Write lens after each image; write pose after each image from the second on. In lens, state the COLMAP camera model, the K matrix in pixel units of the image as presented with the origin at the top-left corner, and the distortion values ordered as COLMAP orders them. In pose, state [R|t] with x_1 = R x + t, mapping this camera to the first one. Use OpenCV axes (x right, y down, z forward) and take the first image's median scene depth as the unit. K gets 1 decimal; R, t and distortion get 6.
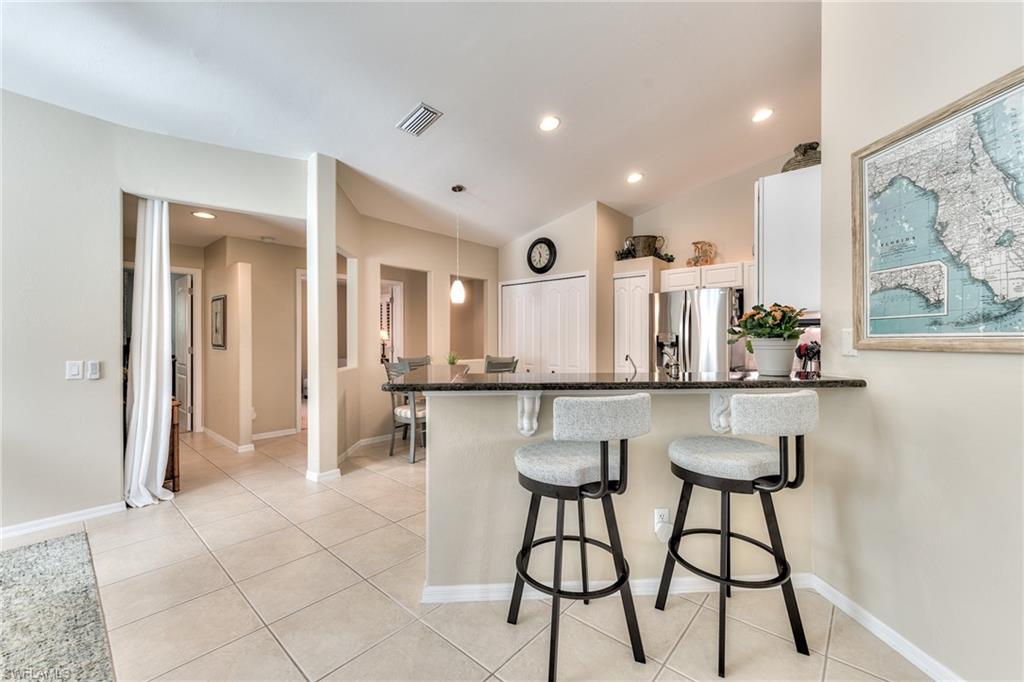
lens RADIAL K [[407.9, 0, 514.3], [0, 407.9, 341.8], [0, 0, 1]] dist [0.010771, -0.002901]
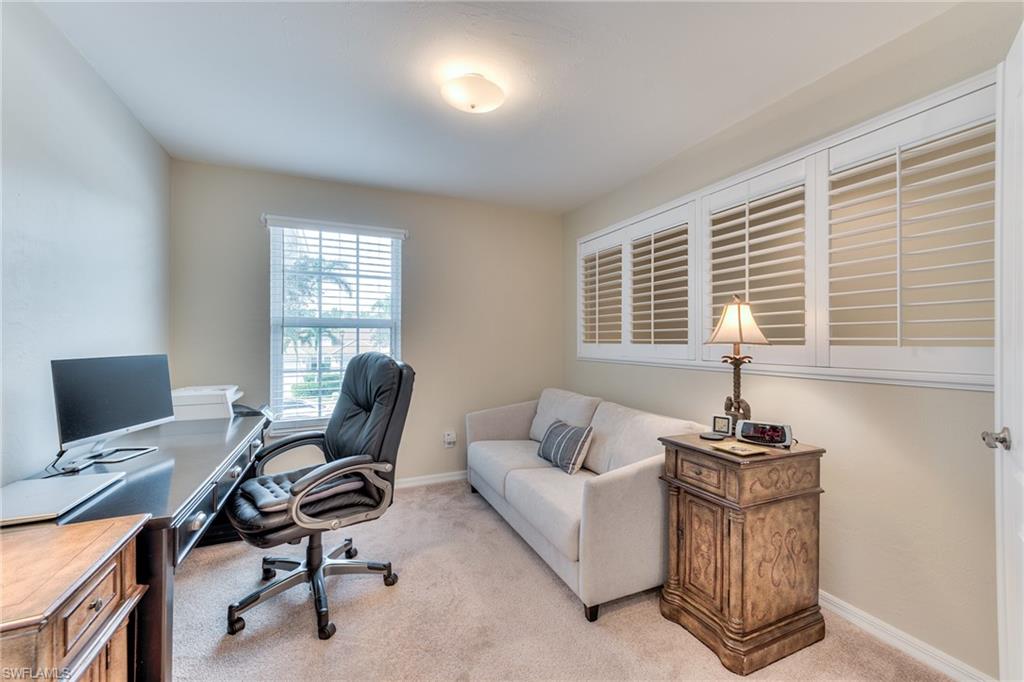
lens RADIAL K [[407.9, 0, 510.7], [0, 407.9, 343.7], [0, 0, 1]] dist [0.010771, -0.002901]
pose [[0.908512, 0.000115, -0.417859, -0.502095], [-0.002275, 0.999987, -0.004671, -0.002898], [0.417853, 0.005195, 0.908500, 1.051366]]
